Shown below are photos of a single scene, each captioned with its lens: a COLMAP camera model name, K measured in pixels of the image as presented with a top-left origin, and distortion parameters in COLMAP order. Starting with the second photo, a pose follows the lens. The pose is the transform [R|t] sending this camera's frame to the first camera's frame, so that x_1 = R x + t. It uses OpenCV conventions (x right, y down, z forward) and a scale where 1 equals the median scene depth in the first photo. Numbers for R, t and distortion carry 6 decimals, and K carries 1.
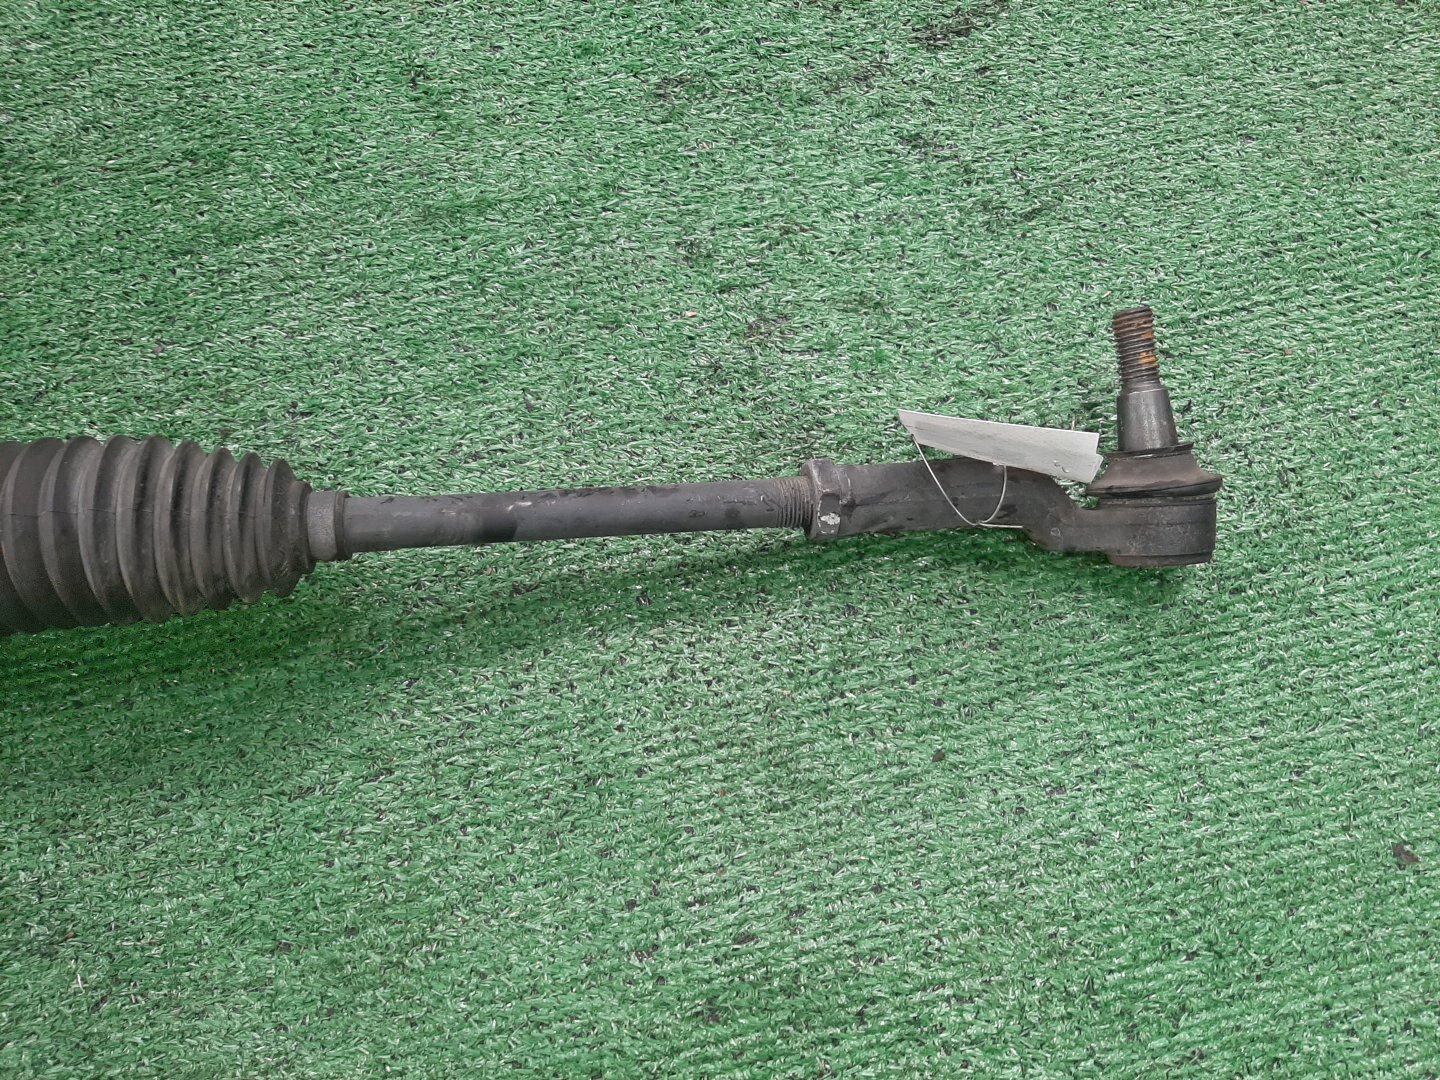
lens RADIAL K [[1197.7, 0, 759.8], [0, 1197.7, 538.1], [0, 0, 1]] dist [0.104075, -0.222151]
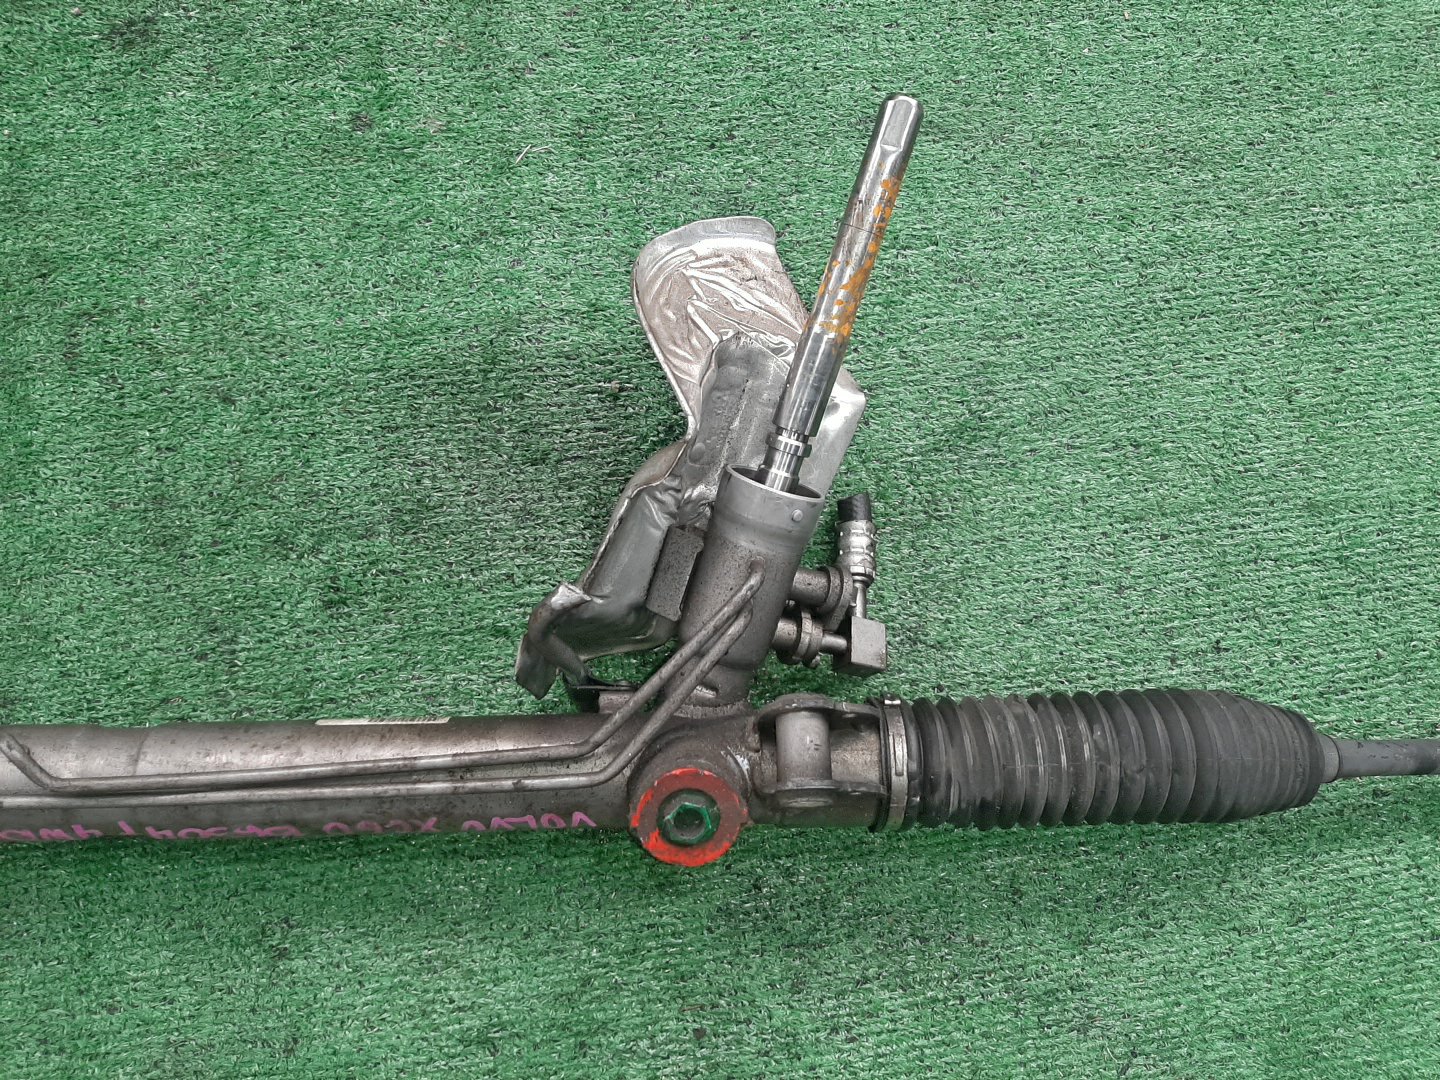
lens RADIAL K [[1197.7, 0, 759.8], [0, 1197.7, 538.1], [0, 0, 1]] dist [0.104075, -0.222151]
pose [[0.995395, 0.095549, 0.007667, -0.976765], [-0.095807, 0.994261, 0.047597, -0.256385], [-0.003075, -0.048112, 0.998837, -0.397617]]
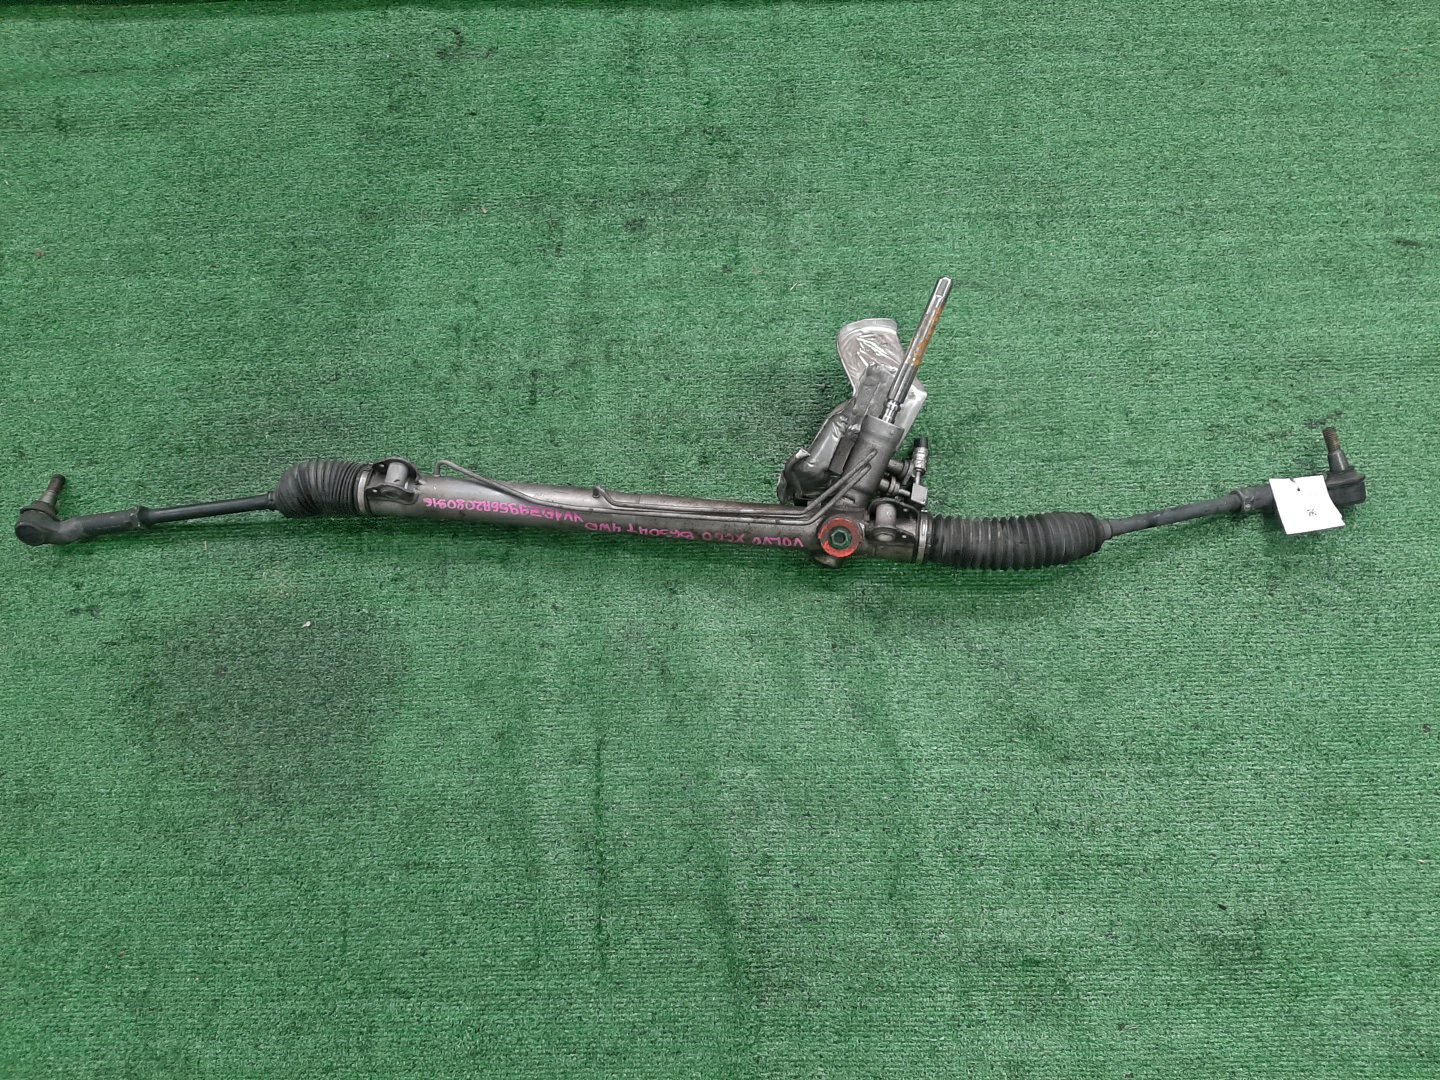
lens RADIAL K [[1197.7, 0, 759.8], [0, 1197.7, 538.1], [0, 0, 1]] dist [0.104075, -0.222151]
pose [[0.974256, 0.183594, -0.130838, -0.810814], [-0.186598, 0.982375, -0.010975, 0.137432], [0.126517, 0.035107, 0.991343, -2.295196]]
